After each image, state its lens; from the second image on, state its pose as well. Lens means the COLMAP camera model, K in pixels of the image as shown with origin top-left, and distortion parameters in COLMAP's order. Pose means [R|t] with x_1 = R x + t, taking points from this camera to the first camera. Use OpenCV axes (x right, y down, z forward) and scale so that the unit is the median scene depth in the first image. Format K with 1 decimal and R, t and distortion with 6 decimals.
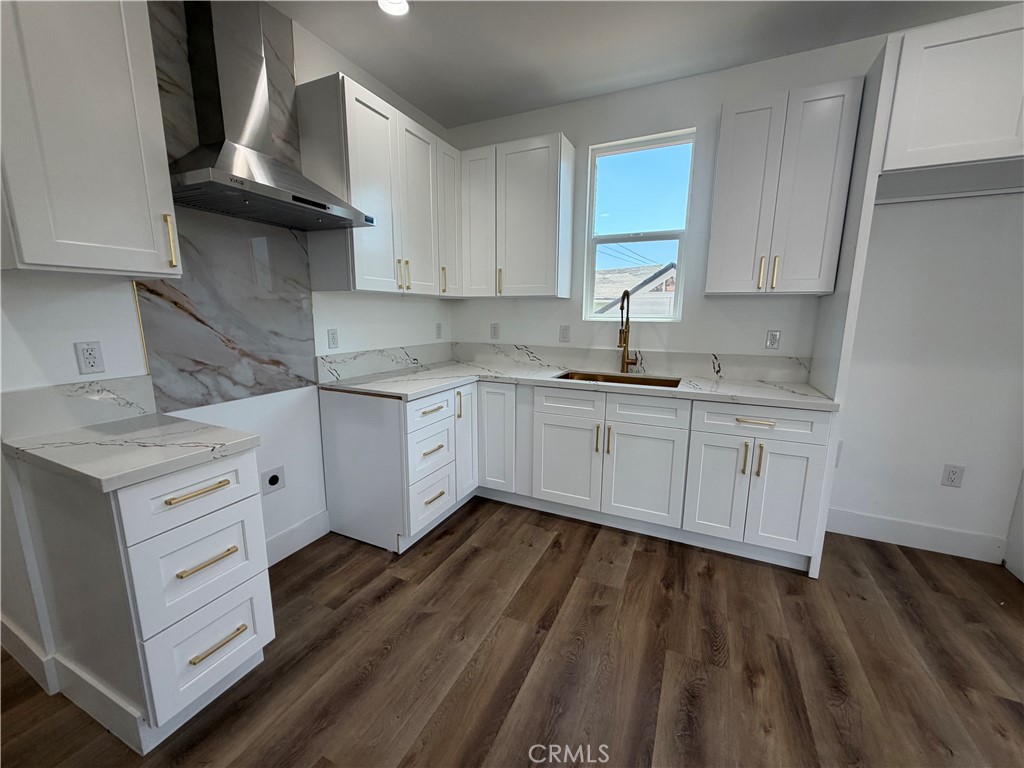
lens RADIAL K [[408.1, 0, 510.8], [0, 408.1, 385.1], [0, 0, 1]] dist [-0.000370, 0.000414]
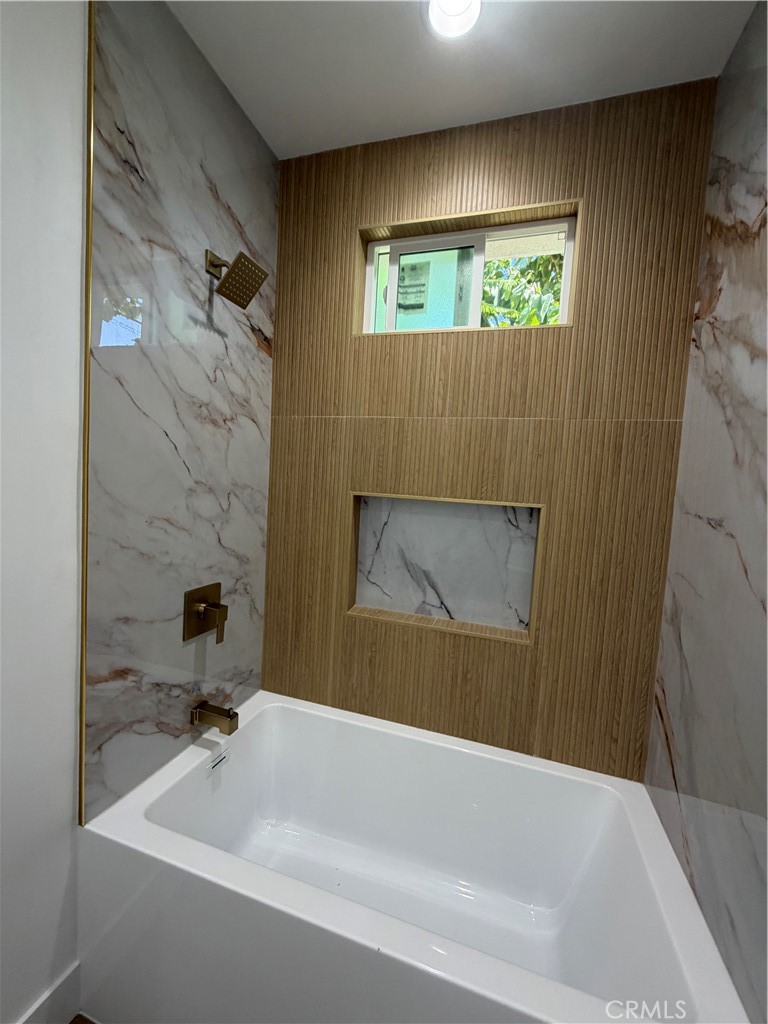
lens RADIAL K [[408.1, 0, 383.0], [0, 408.1, 510.8], [0, 0, 1]] dist [-0.000370, 0.000414]
pose [[-0.991177, -0.064820, -0.115616, -0.166723], [-0.090449, 0.968382, 0.232499, -0.577374], [0.096890, 0.240905, -0.965700, 1.253223]]
